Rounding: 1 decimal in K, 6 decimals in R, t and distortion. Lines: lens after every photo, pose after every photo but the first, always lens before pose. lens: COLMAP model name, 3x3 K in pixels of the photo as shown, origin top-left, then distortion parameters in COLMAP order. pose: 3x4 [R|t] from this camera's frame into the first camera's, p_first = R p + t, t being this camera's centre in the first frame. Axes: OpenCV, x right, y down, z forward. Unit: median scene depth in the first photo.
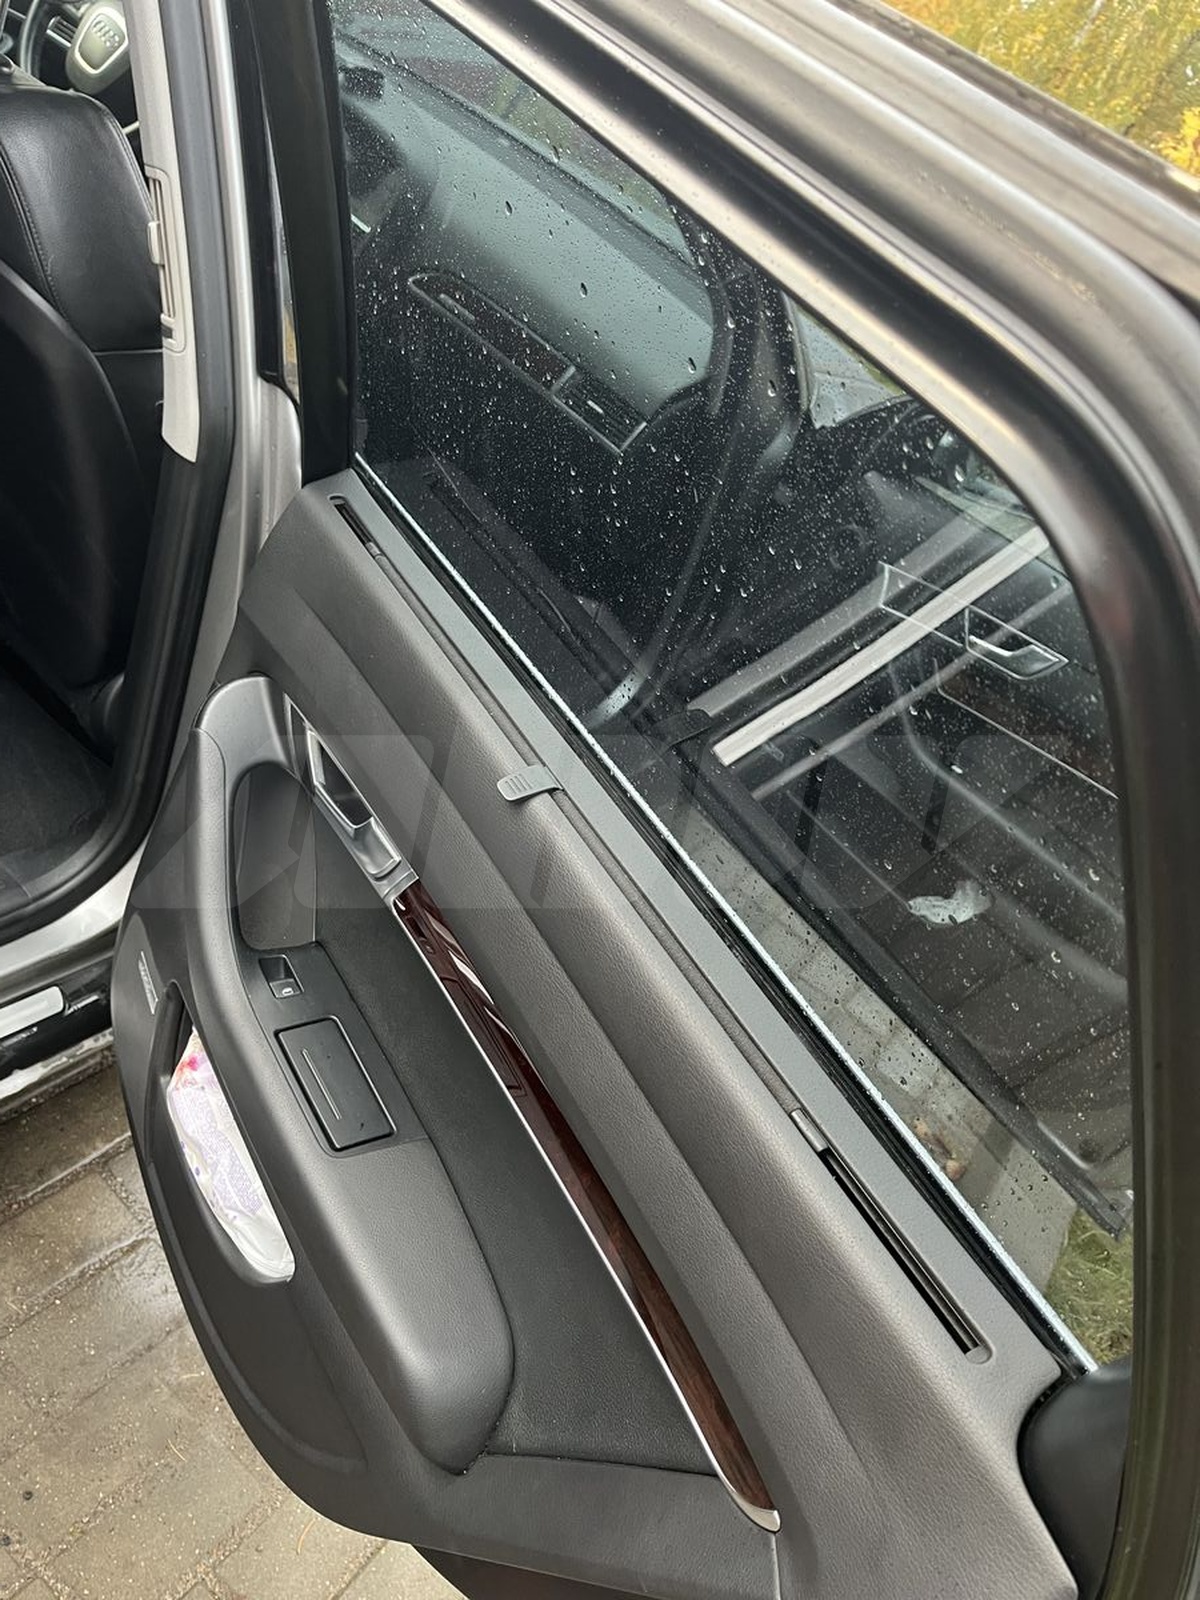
lens RADIAL K [[1201.4, 0, 604.7], [0, 1201.4, 800.9], [0, 0, 1]] dist [0.067817, -0.091432]
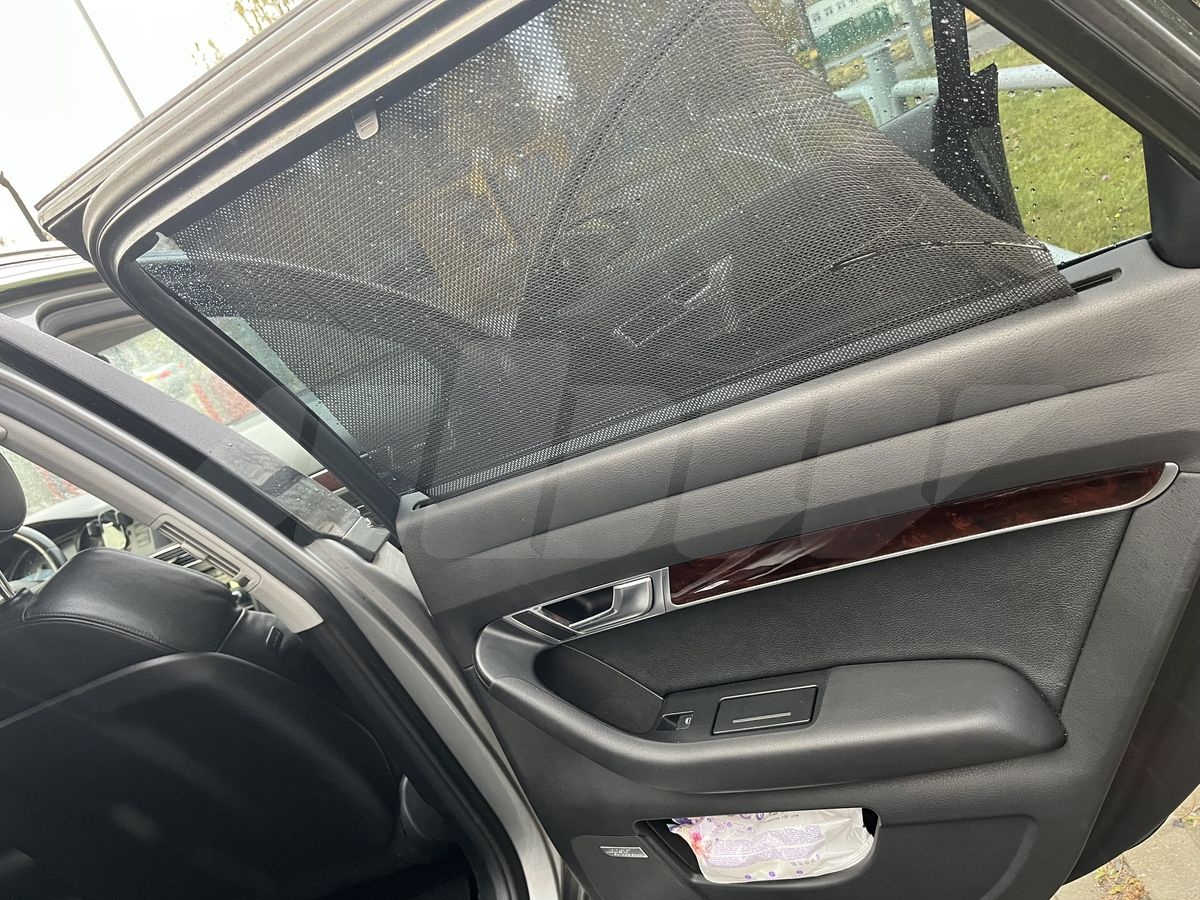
lens RADIAL K [[901.1, 0, 598.9], [0, 901.1, 454.7], [0, 0, 1]] dist [0.067817, -0.091432]
pose [[0.512510, -0.826351, 0.233405, -0.304921], [0.858288, 0.484763, -0.168362, 0.097877], [0.025980, 0.286617, 0.957693, -0.080101]]
